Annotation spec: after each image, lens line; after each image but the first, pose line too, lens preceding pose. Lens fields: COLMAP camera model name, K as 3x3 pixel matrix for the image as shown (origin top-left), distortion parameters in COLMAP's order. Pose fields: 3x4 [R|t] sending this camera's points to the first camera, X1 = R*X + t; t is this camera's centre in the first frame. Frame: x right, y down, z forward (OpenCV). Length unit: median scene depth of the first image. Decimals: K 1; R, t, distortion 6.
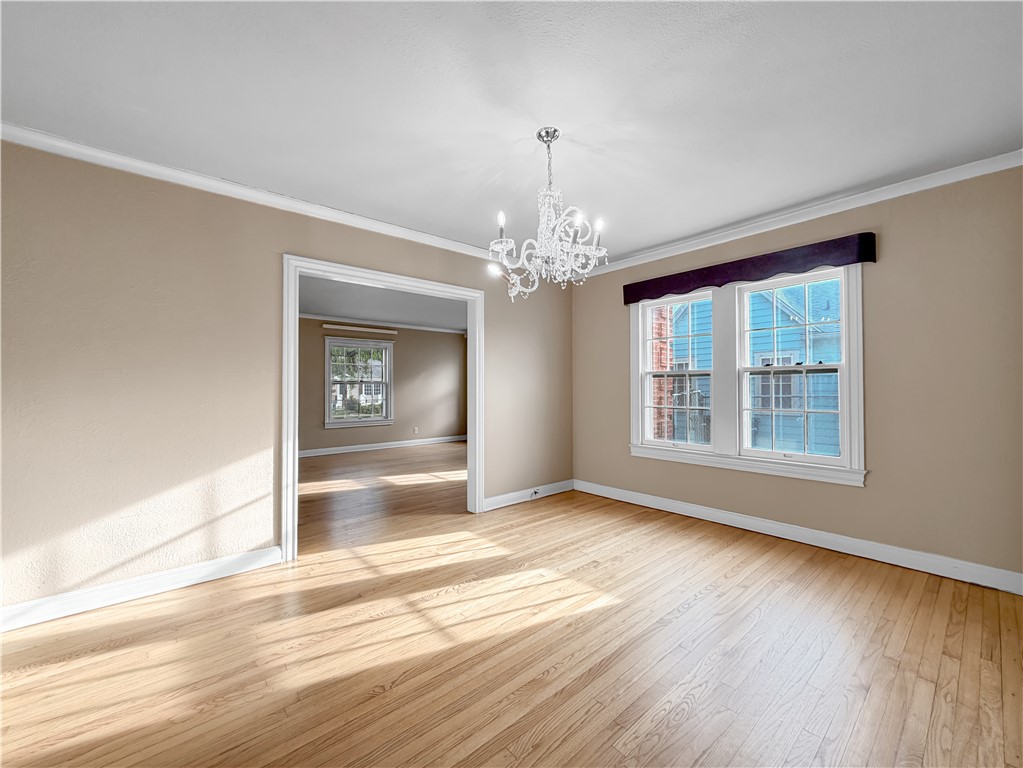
lens RADIAL K [[417.2, 0, 521.3], [0, 417.2, 383.3], [0, 0, 1]] dist [0.000674, 0.000319]
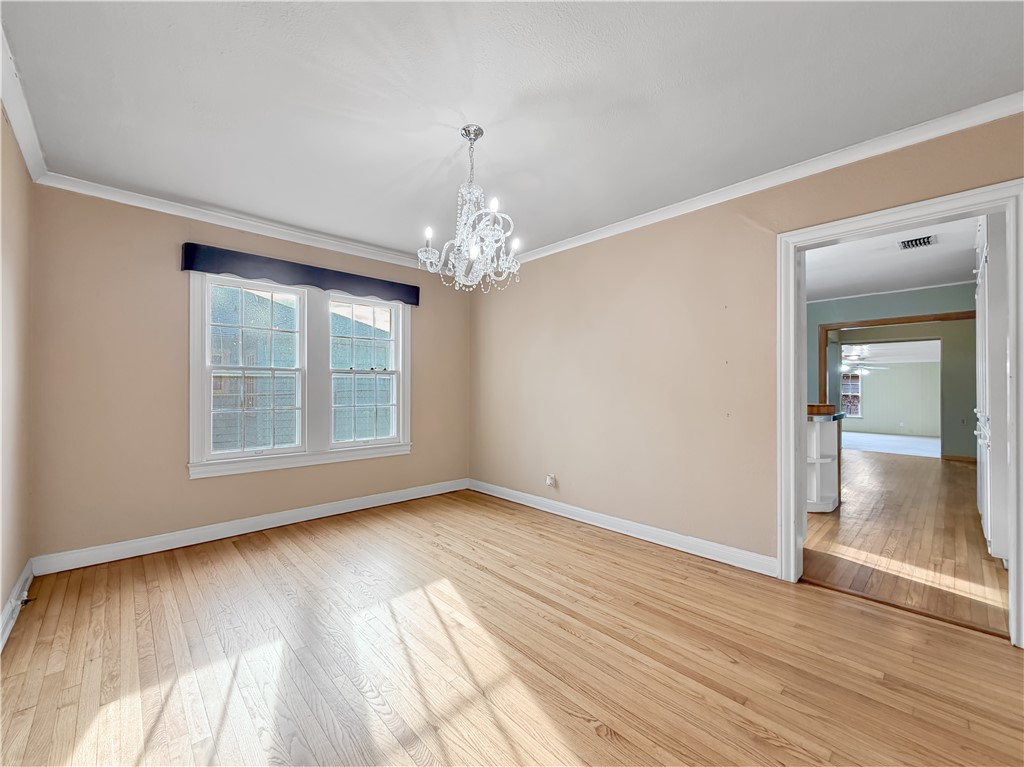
lens RADIAL K [[417.6, 0, 494.5], [0, 417.6, 385.0], [0, 0, 1]] dist [0.000674, 0.000319]
pose [[-0.002445, 0.010816, 0.999939, -0.672598], [-0.012454, 0.999864, -0.010846, 0.013912], [-0.999919, -0.012480, -0.002310, 0.681379]]
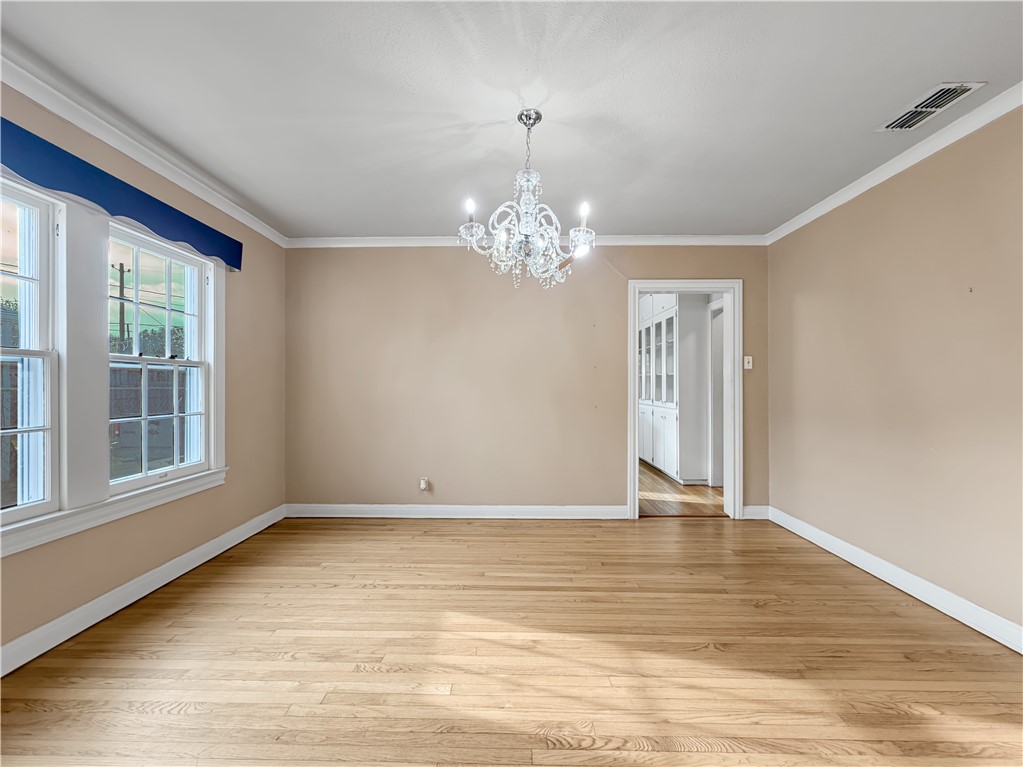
lens RADIAL K [[417.2, 0, 509.6], [0, 417.2, 379.9], [0, 0, 1]] dist [0.000674, 0.000319]
pose [[-0.729018, 0.012219, 0.684385, -0.394358], [-0.001969, 0.999799, -0.019948, 0.012169], [-0.684491, -0.015890, -0.728848, 1.237372]]
